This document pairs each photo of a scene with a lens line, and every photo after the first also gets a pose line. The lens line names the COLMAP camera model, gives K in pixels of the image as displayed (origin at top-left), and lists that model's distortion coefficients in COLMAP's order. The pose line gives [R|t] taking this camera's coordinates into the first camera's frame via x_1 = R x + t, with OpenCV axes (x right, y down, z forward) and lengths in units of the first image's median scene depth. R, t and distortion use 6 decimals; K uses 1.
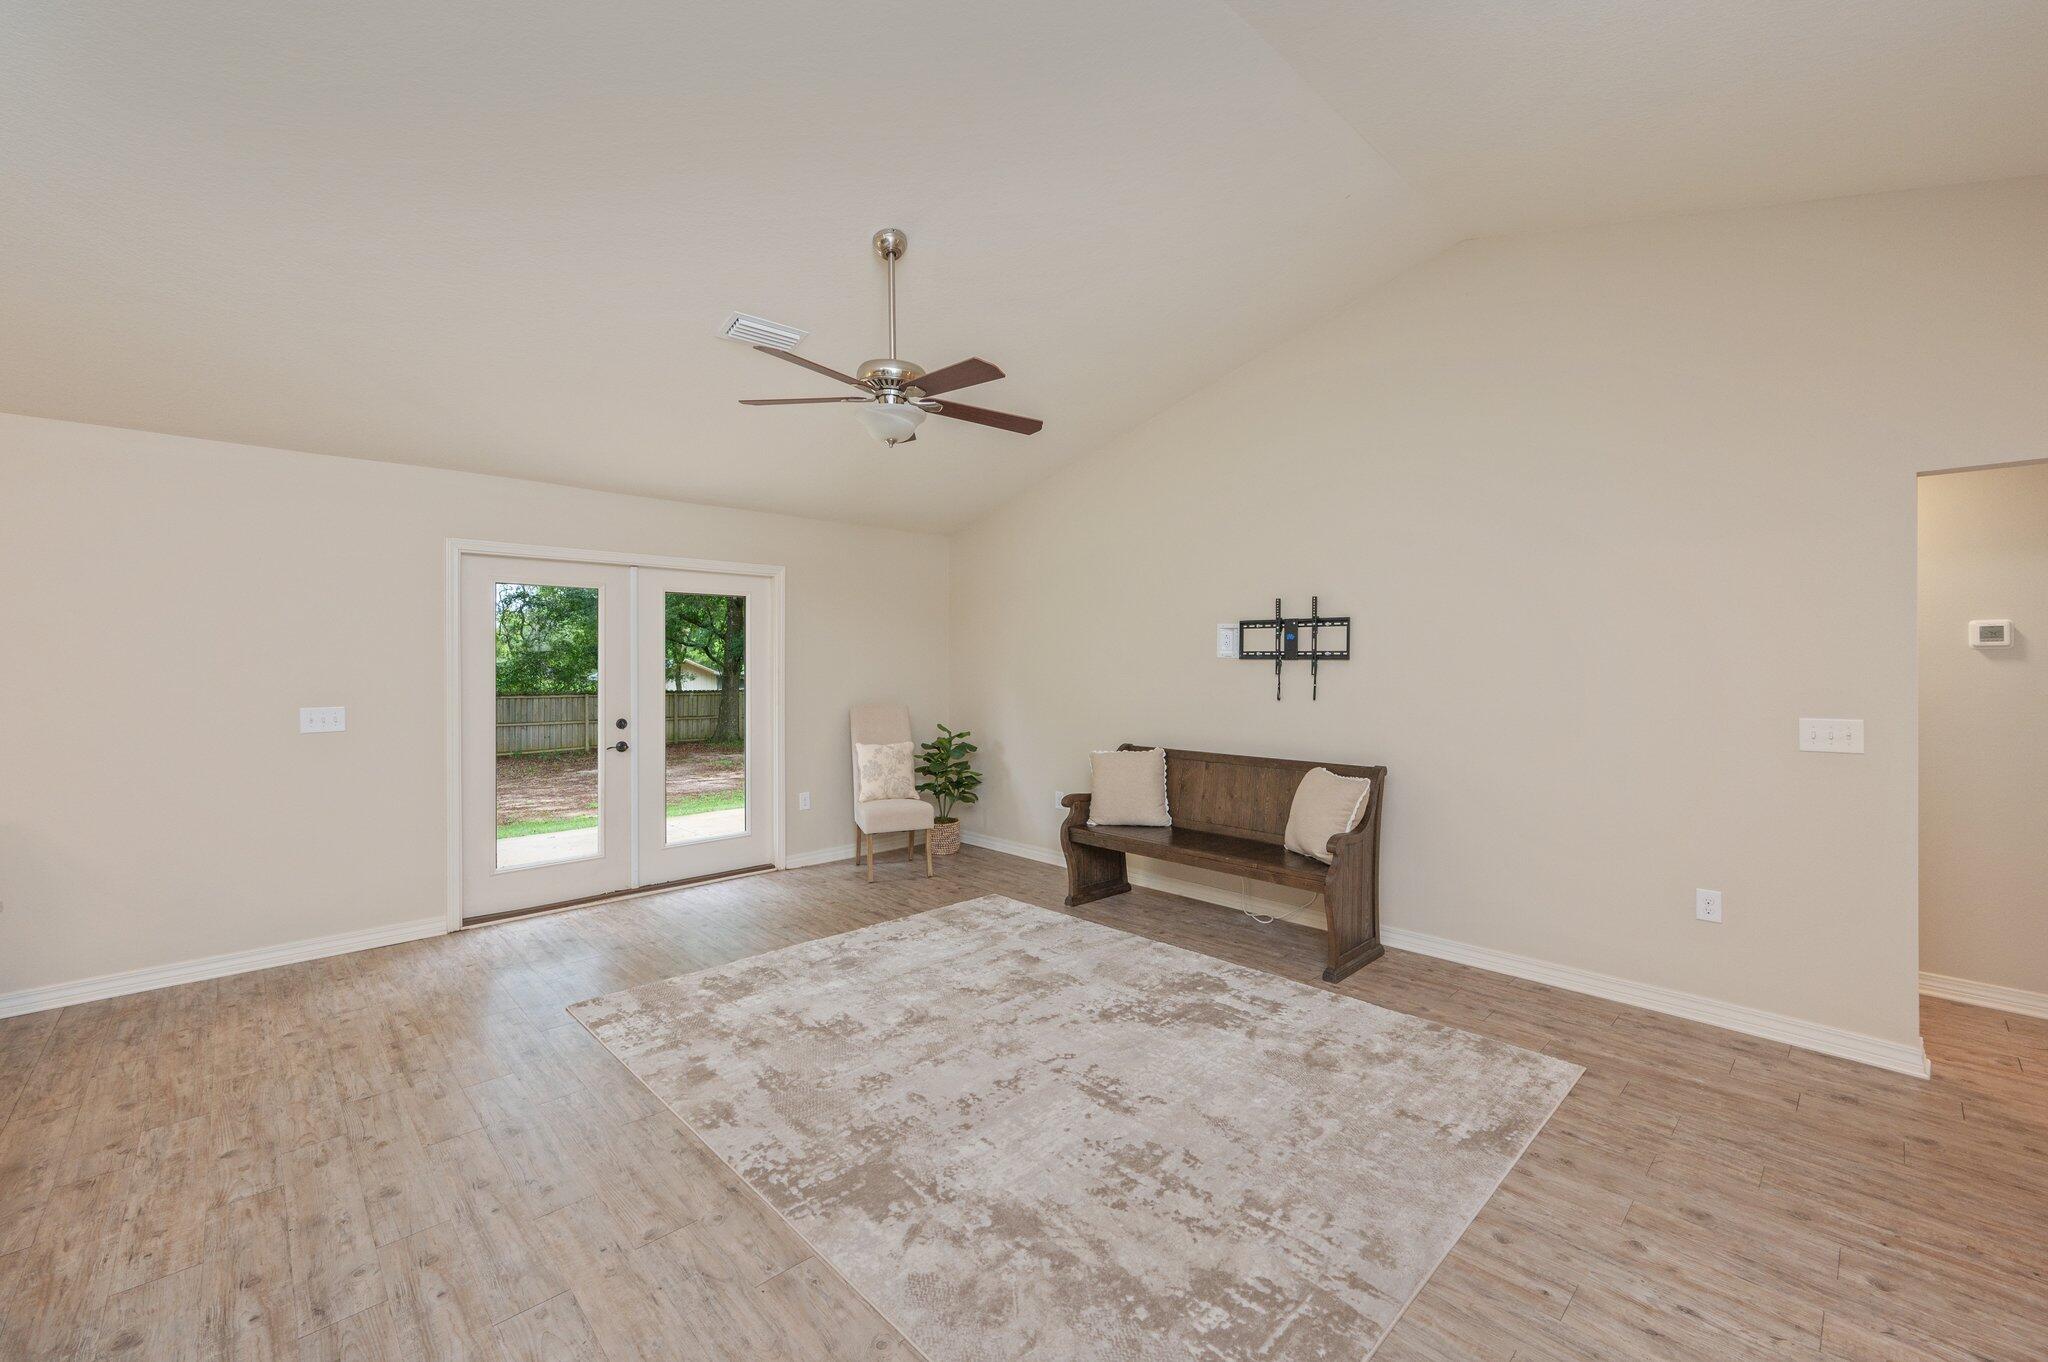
lens RADIAL K [[834.6, 0, 1025.0], [0, 834.6, 672.8], [0, 0, 1]] dist [0.007568, 0.000097]
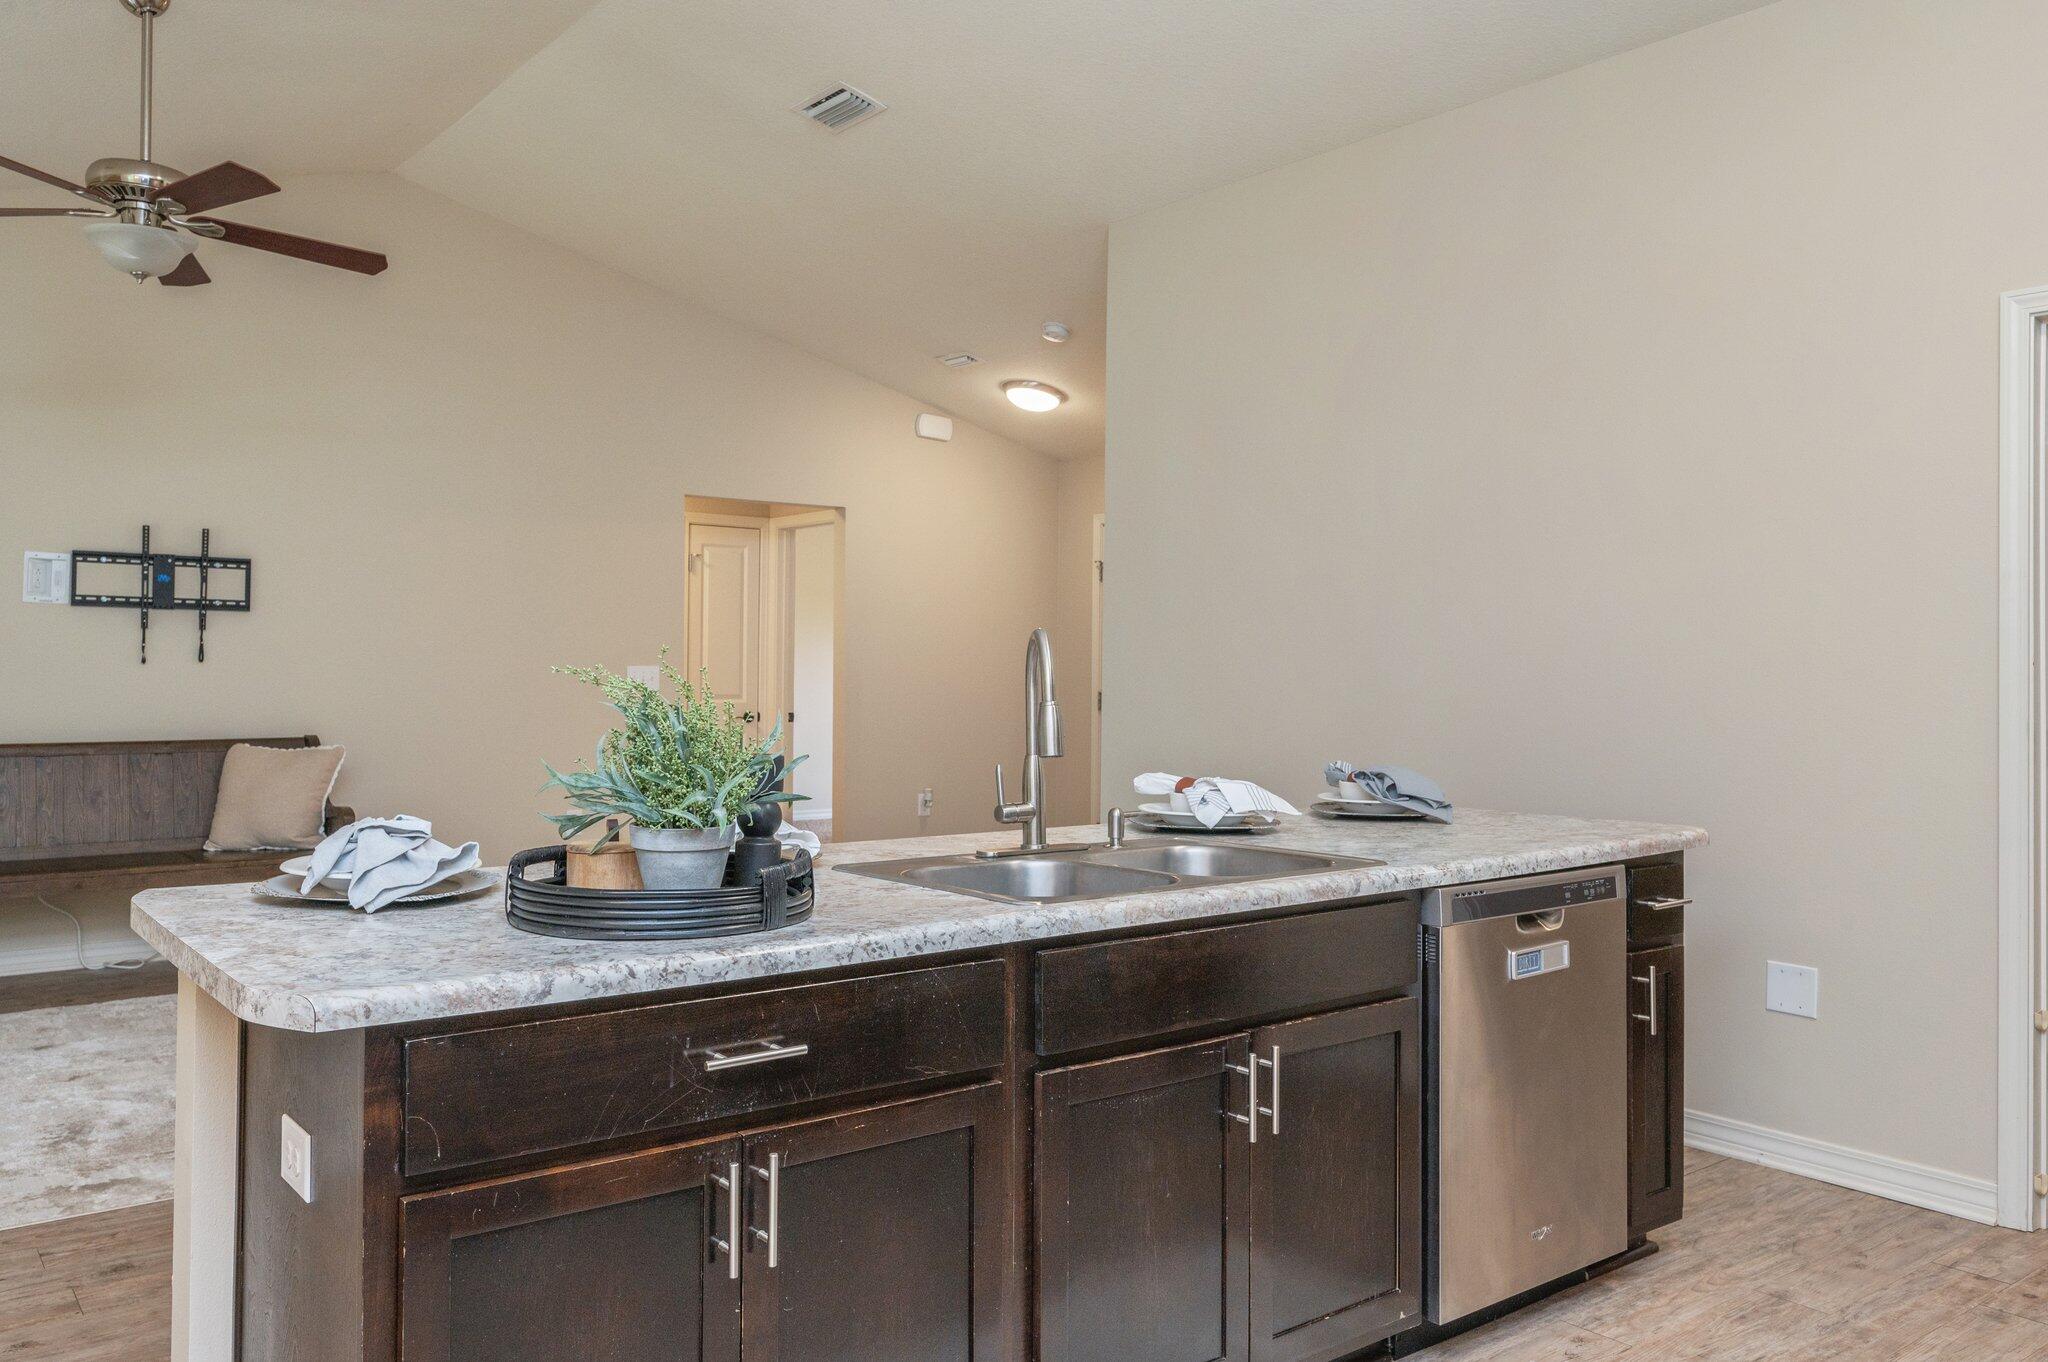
lens RADIAL K [[1566.3, 0, 1005.6], [0, 1566.3, 649.4], [0, 0, 1]] dist [-0.006051, 0.017688]
pose [[0.106805, 0.011724, 0.994211, -1.033822], [0.003423, 0.999920, -0.012159, 0.041725], [-0.994274, 0.004702, 0.106756, 0.105019]]
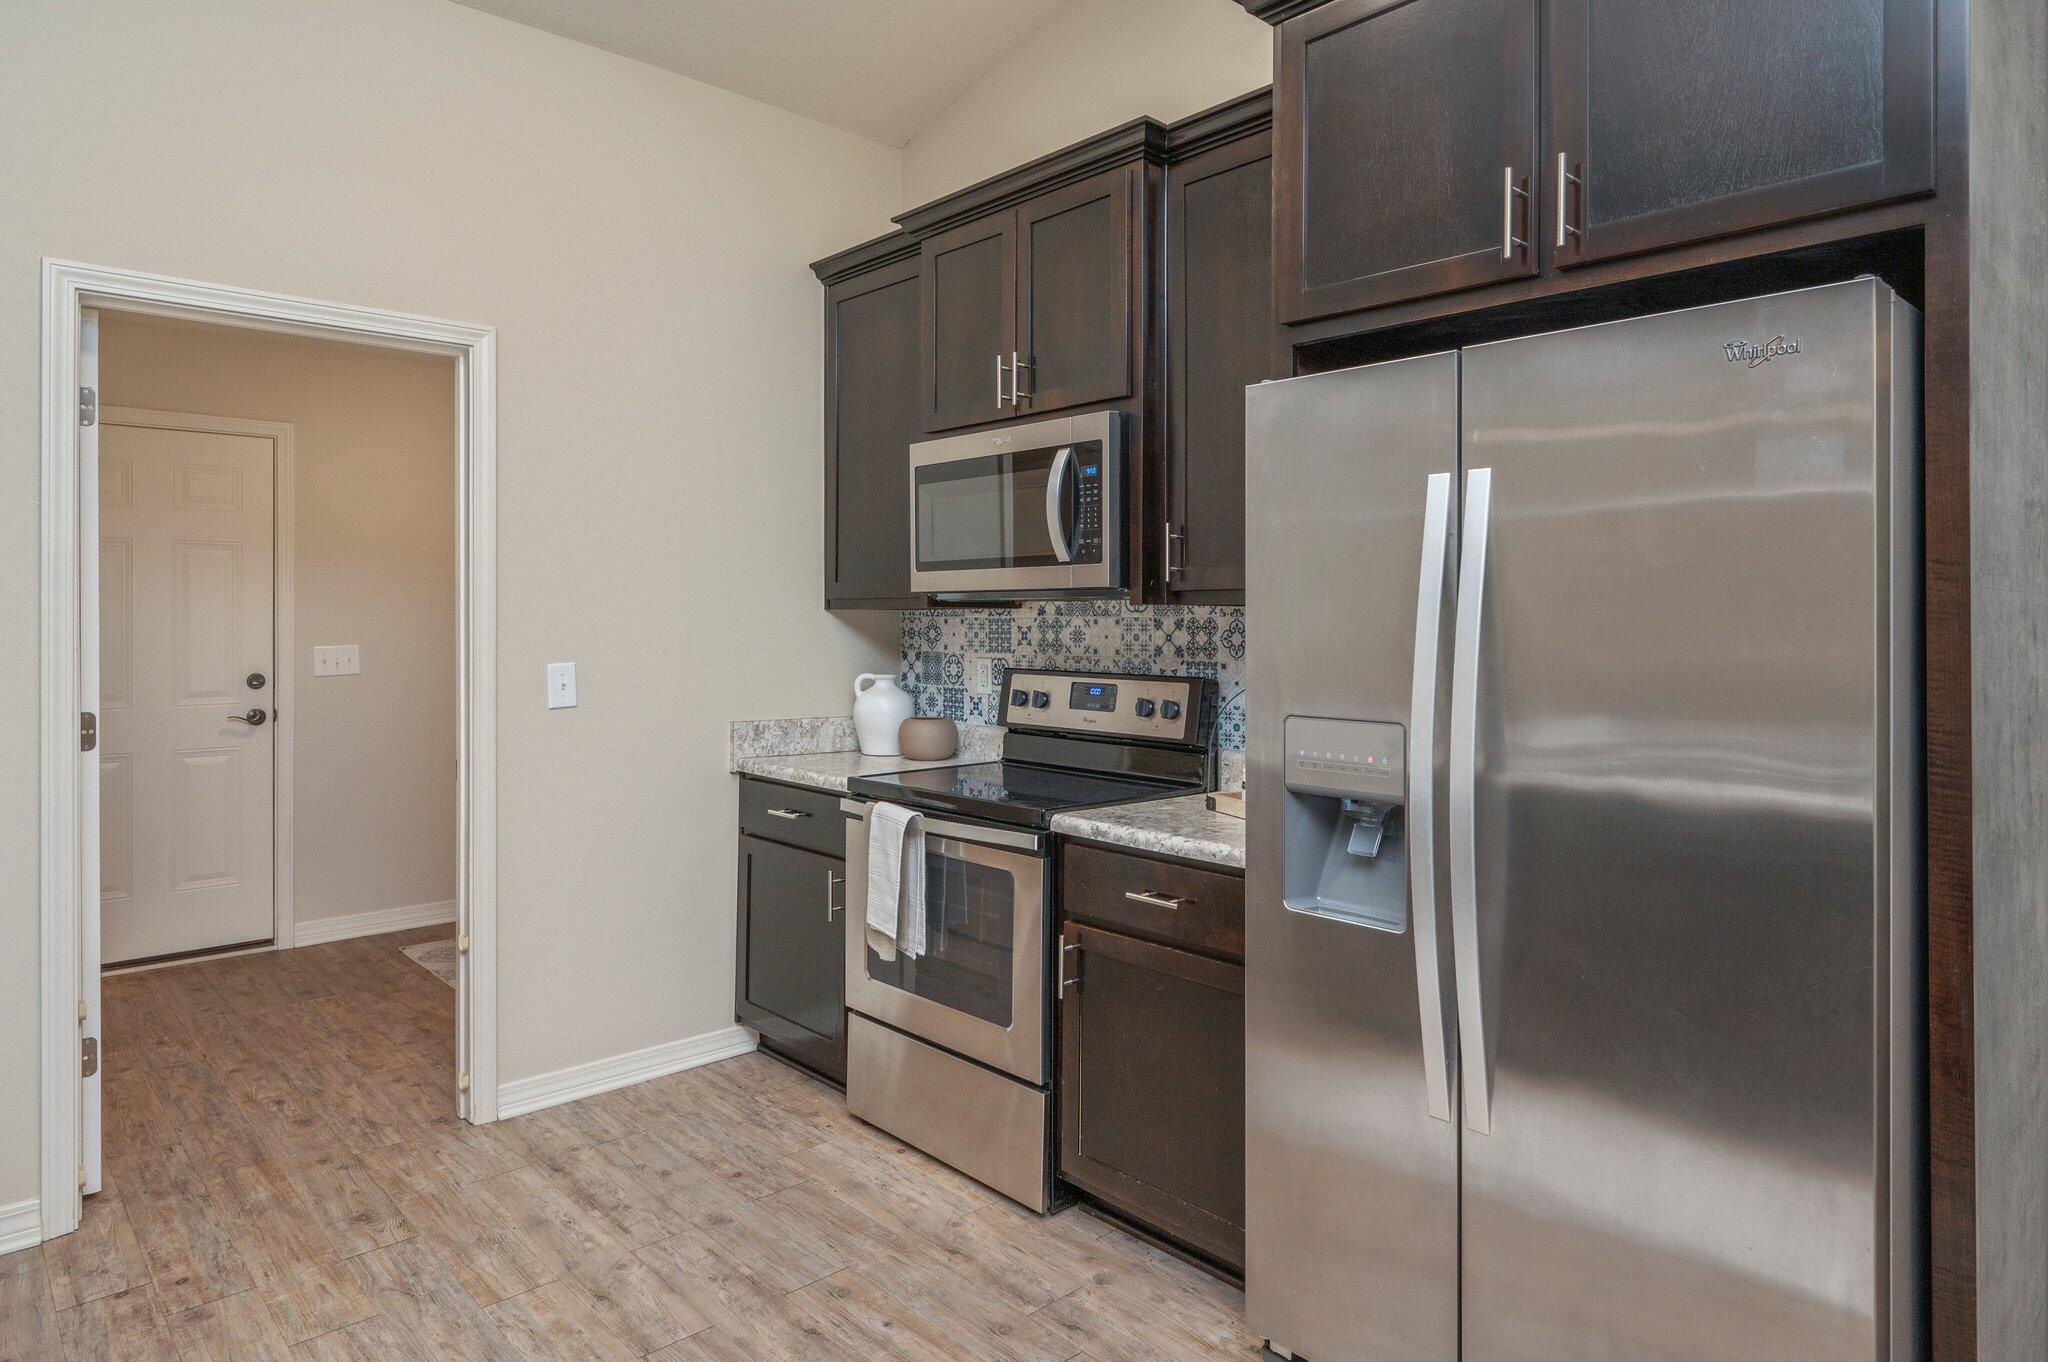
lens RADIAL K [[1227.7, 0, 1034.9], [0, 1227.7, 621.4], [0, 0, 1]] dist [0.002253, -0.002440]
pose [[-0.999879, -0.000306, 0.015566, -0.667075], [-0.000007, 0.999816, 0.019181, 0.018211], [-0.015569, 0.019179, -0.999695, 0.265263]]
